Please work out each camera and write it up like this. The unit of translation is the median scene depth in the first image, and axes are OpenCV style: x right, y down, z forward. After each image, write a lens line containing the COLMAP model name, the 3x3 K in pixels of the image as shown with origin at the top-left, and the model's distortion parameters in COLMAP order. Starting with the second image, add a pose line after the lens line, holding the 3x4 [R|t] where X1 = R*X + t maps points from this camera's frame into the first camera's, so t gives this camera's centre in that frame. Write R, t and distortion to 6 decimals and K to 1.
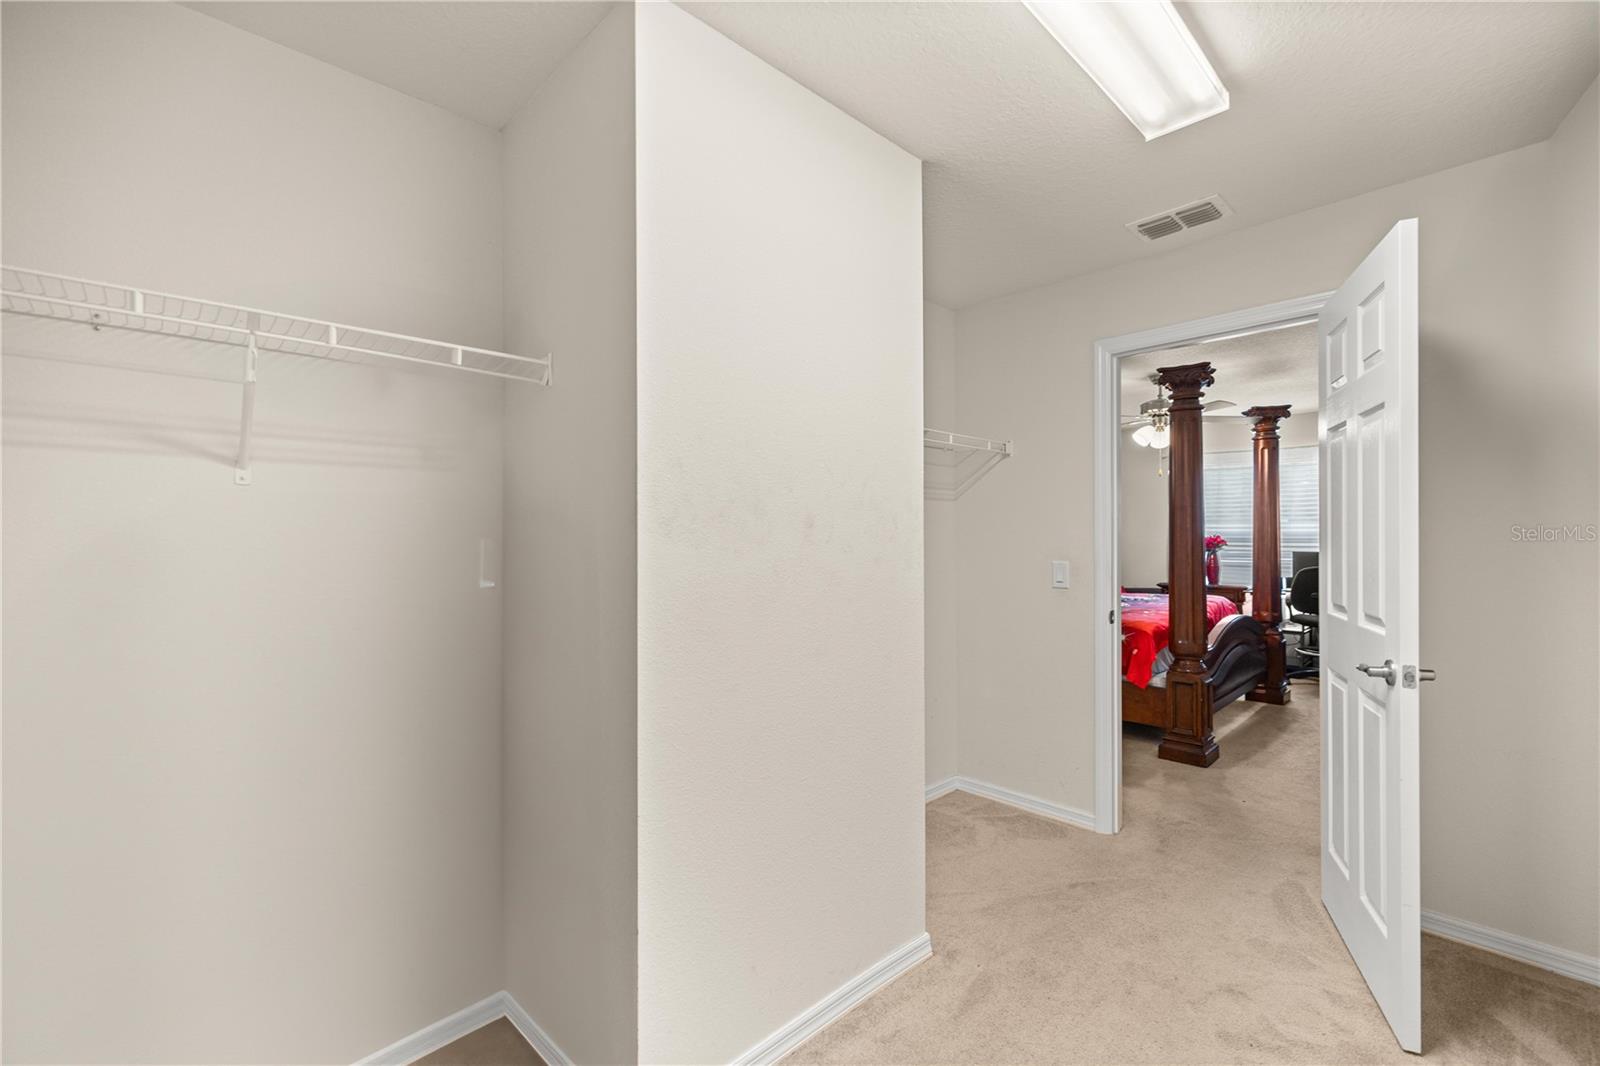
lens RADIAL K [[675.4, 0, 804.5], [0, 675.4, 538.2], [0, 0, 1]] dist [0.000185, 0.000377]
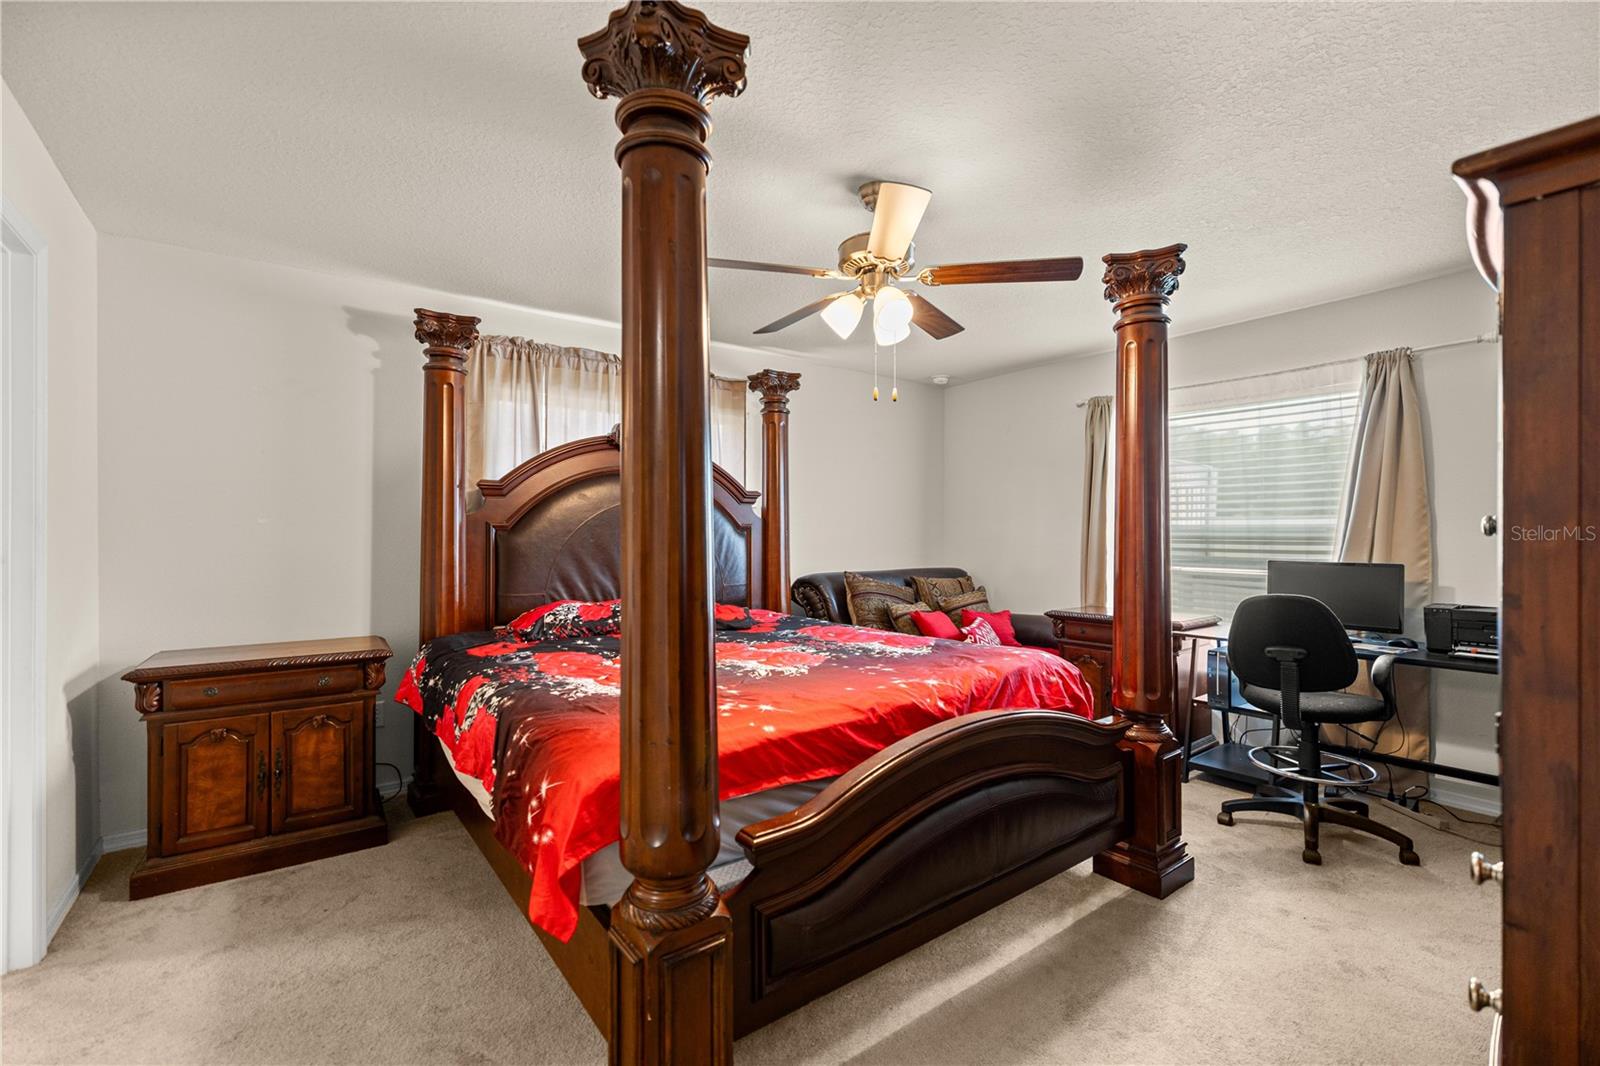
lens RADIAL K [[675.4, 0, 804.5], [0, 675.4, 538.2], [0, 0, 1]] dist [0.000185, 0.000377]
pose [[0.991854, 0.004411, -0.127306, 0.515269], [-0.003426, 0.999962, 0.007958, -0.000976], [0.127336, -0.007457, 0.991832, 0.504196]]
